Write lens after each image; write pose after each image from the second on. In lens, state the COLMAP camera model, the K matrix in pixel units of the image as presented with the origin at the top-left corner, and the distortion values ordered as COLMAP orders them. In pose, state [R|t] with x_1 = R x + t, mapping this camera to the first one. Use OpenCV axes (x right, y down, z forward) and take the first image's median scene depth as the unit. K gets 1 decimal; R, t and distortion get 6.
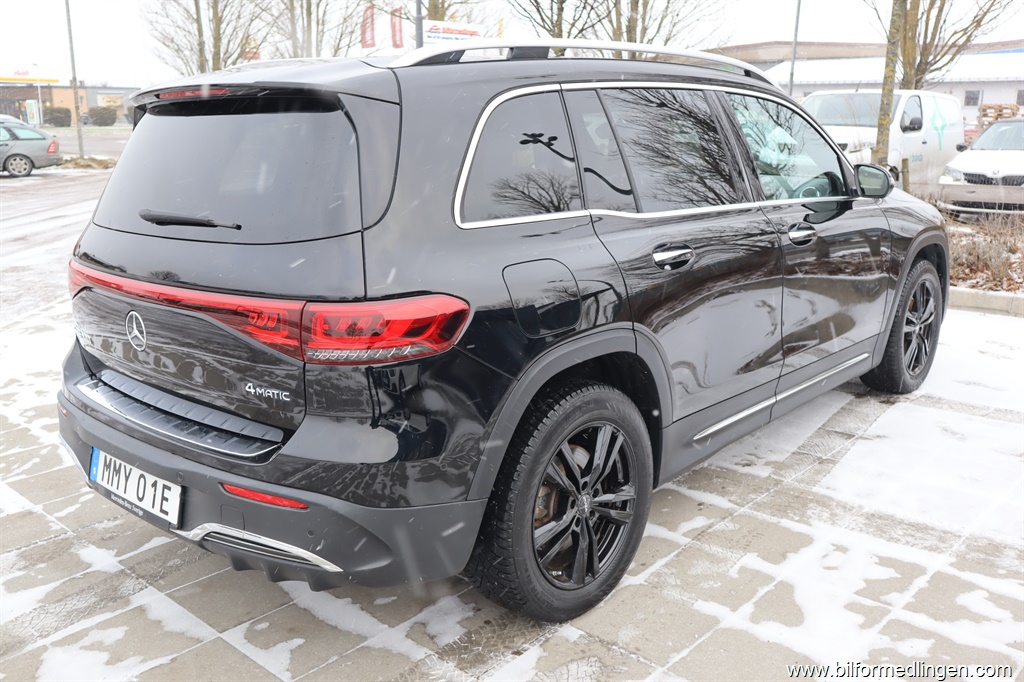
lens RADIAL K [[924.2, 0, 523.2], [0, 924.2, 338.9], [0, 0, 1]] dist [-0.066044, 0.107467]
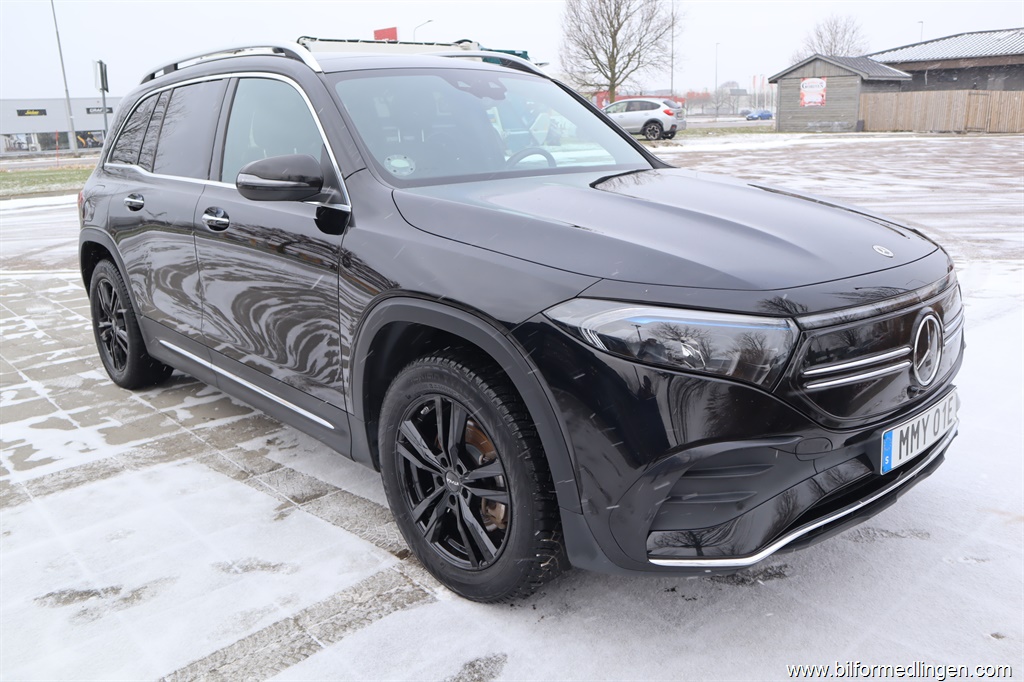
lens RADIAL K [[837.8, 0, 512.0], [0, 837.8, 341.0], [0, 0, 1]] dist [-0.087606, 0.093881]
pose [[-0.110804, 0.264959, -0.957872, 1.390403], [-0.208715, 0.936110, 0.283083, -0.371513], [0.971679, 0.231289, -0.048424, 1.666407]]
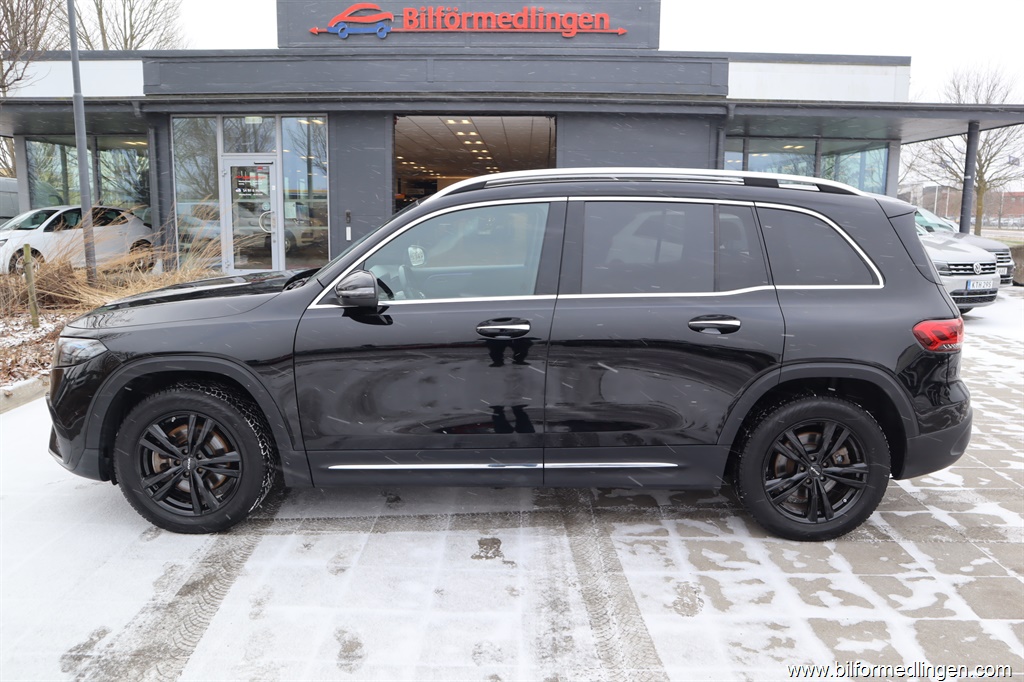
lens RADIAL K [[811.0, 0, 512.0], [0, 811.0, 341.0], [0, 0, 1]] dist [-0.106198, 0.099395]
pose [[-0.668674, -0.124789, 0.733010, -0.945377], [0.173693, 0.932327, 0.317170, -0.575188], [-0.722984, 0.339402, -0.601748, 2.288418]]
